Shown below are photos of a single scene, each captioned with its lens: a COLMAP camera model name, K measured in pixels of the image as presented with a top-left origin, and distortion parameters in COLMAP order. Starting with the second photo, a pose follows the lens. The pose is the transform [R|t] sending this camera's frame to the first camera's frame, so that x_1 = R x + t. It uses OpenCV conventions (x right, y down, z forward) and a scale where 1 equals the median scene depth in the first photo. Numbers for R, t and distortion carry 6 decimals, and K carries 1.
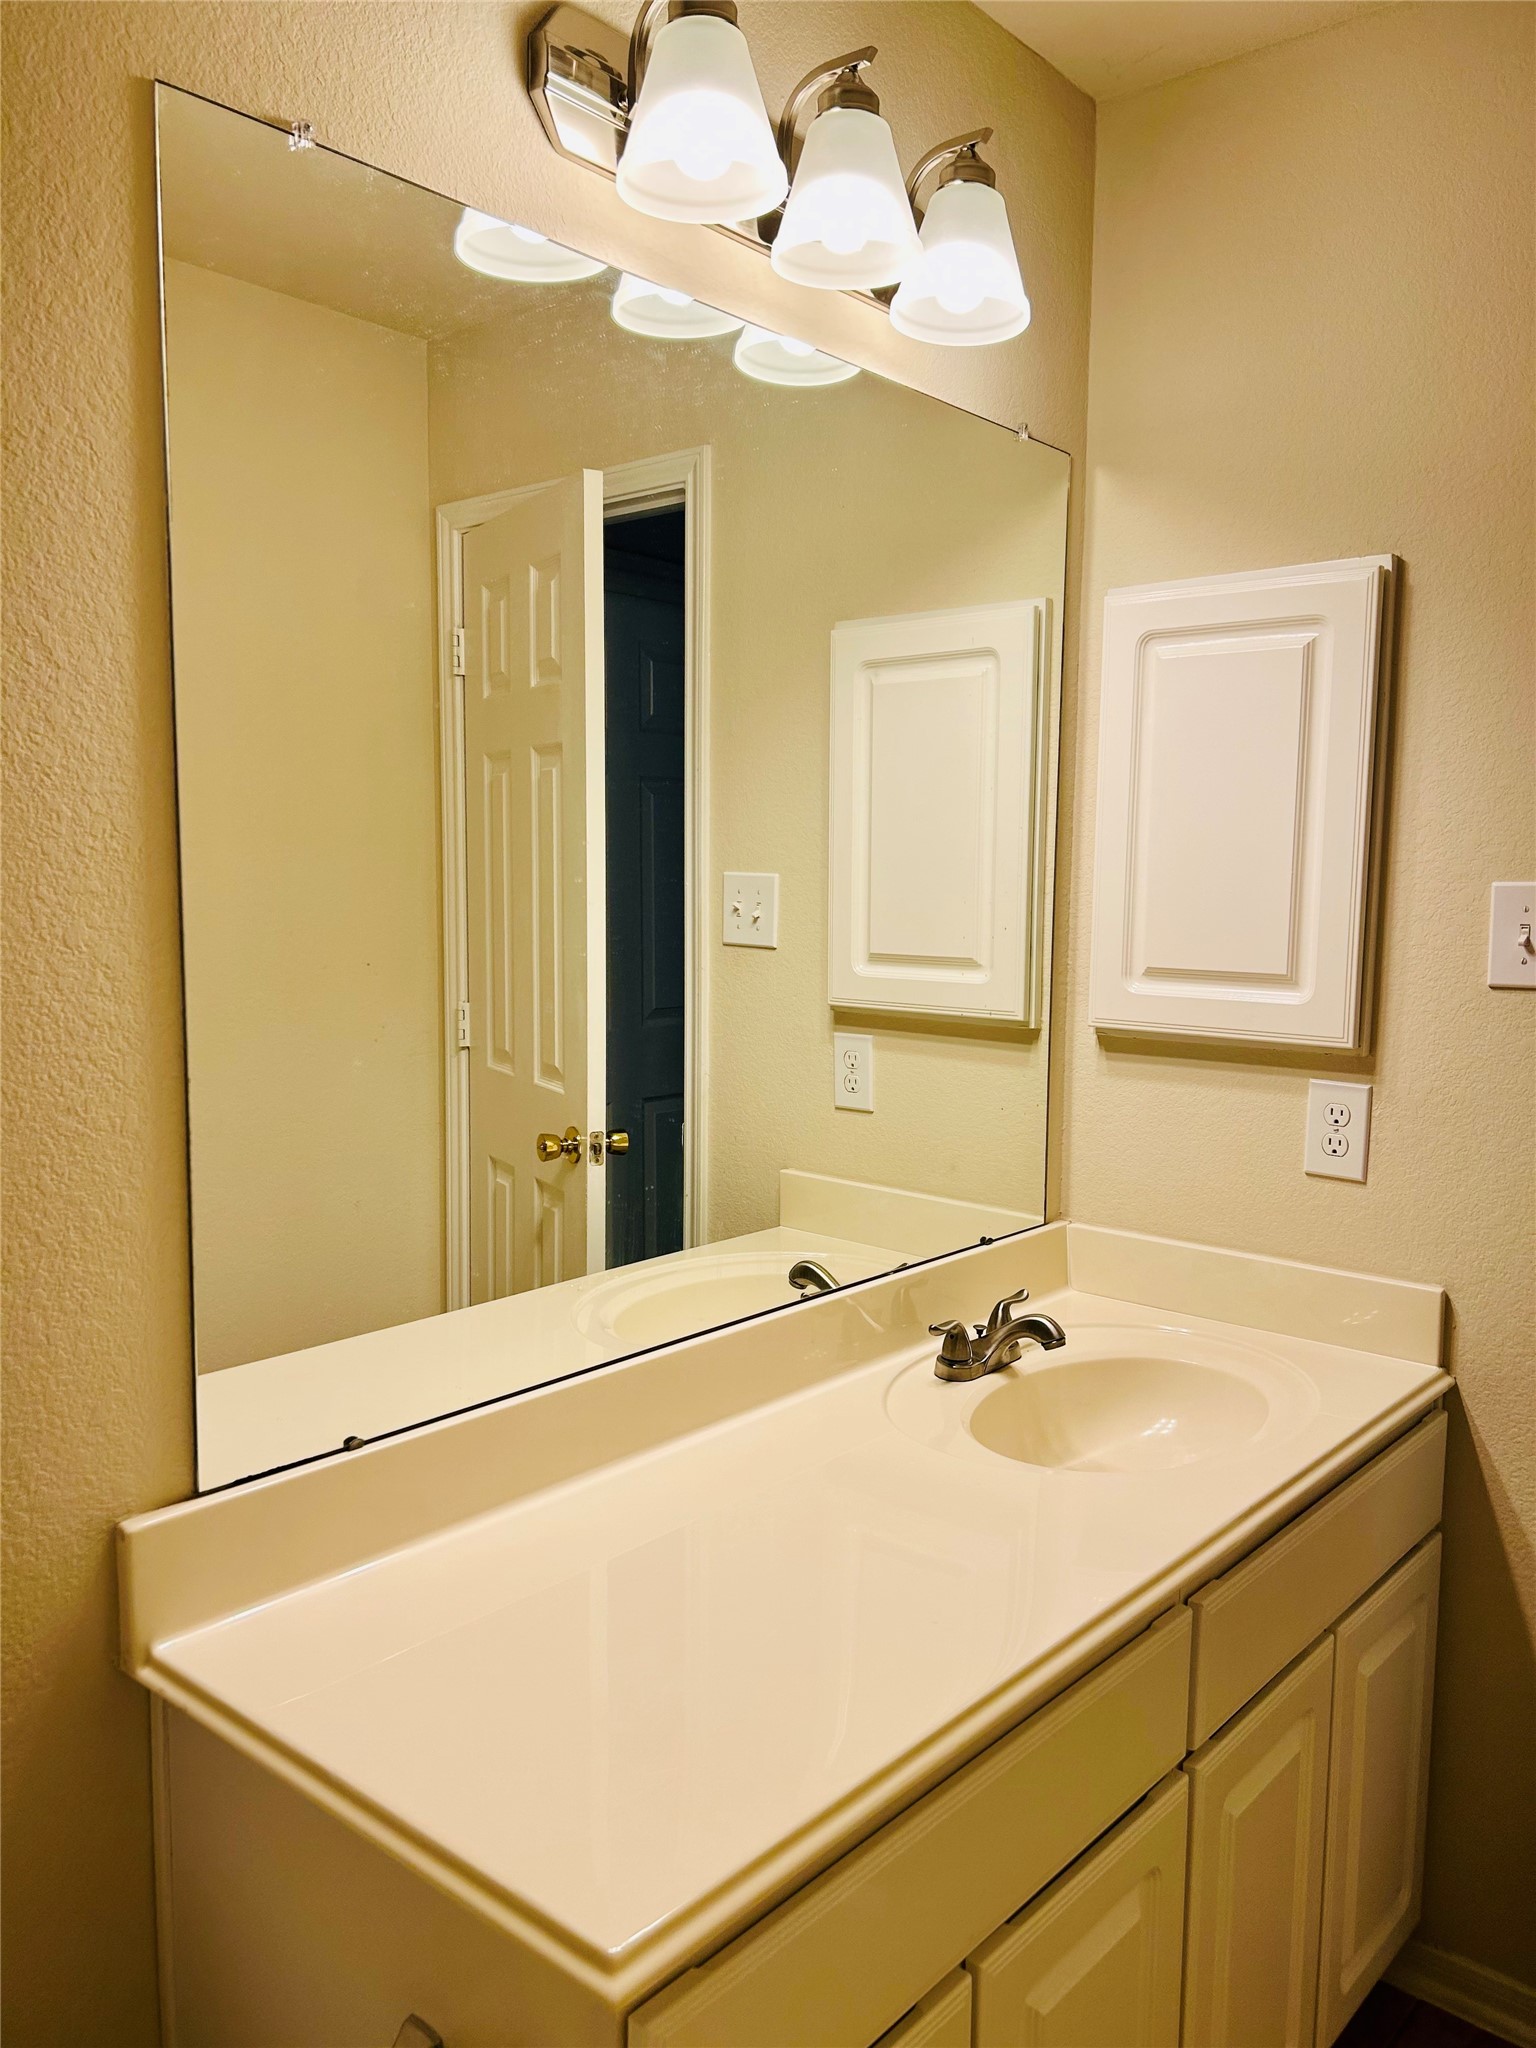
lens RADIAL K [[1566.3, 0, 769.3], [0, 1566.3, 1087.9], [0, 0, 1]] dist [-0.005016, -0.002241]
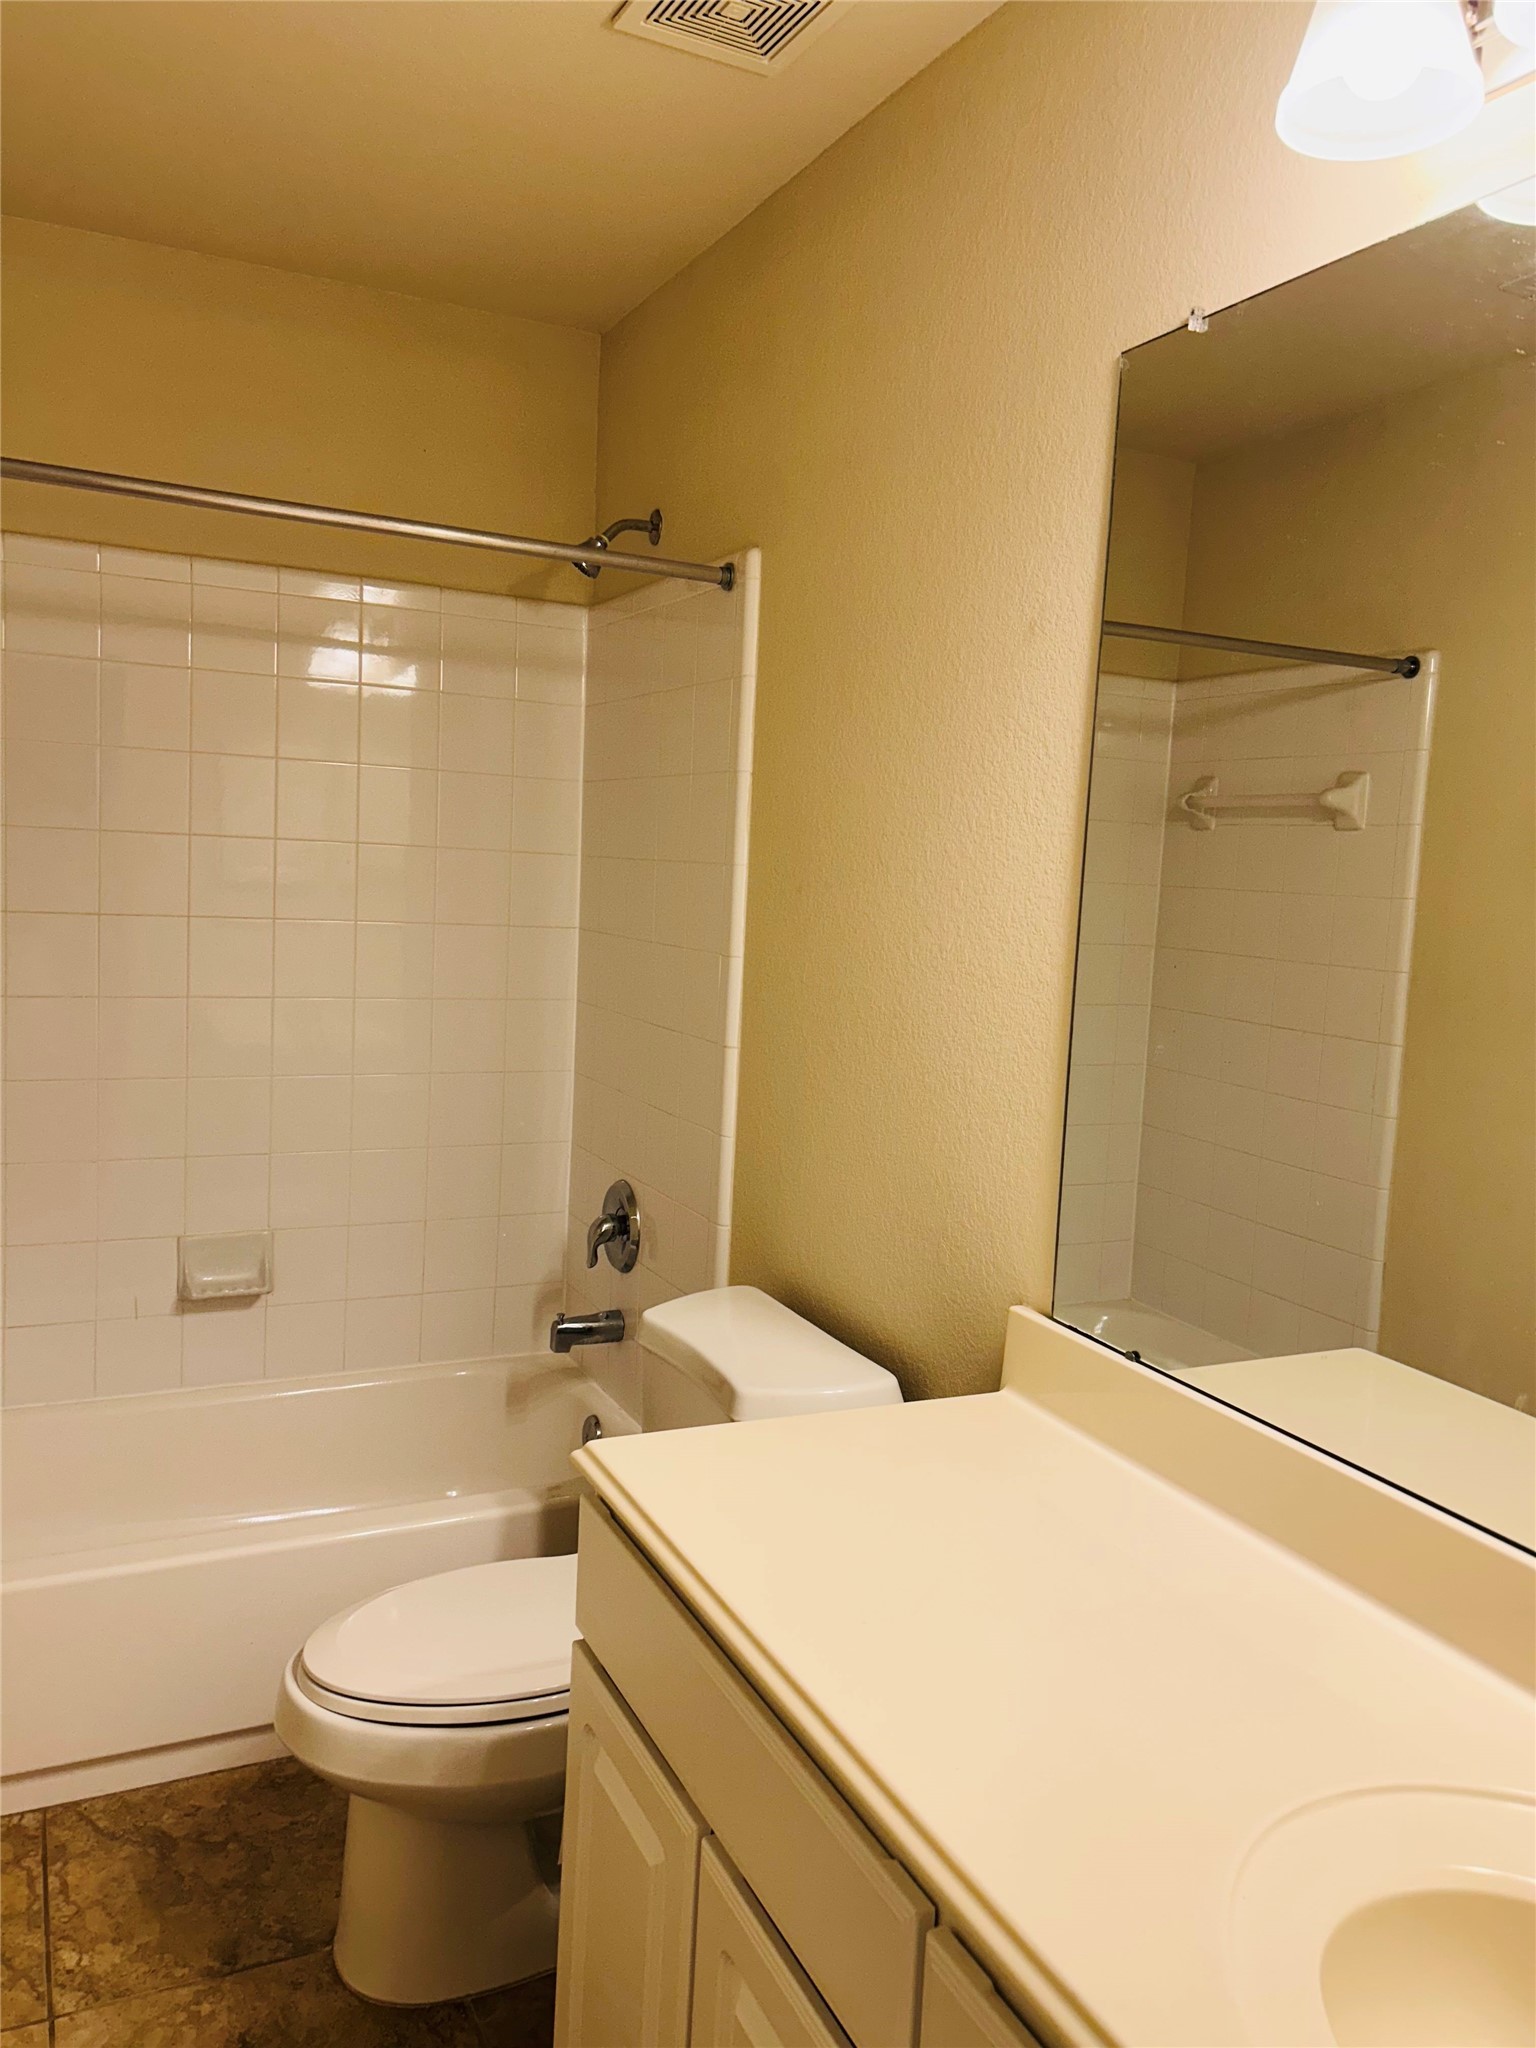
lens RADIAL K [[1525.4, 0, 768.0], [0, 1525.4, 1024.0], [0, 0, 1]] dist [0.002452, 0.000554]
pose [[-0.395067, 0.067979, -0.916134, 1.026661], [-0.180833, 0.971992, 0.150105, -0.168892], [0.900679, 0.224969, -0.371709, 1.261335]]
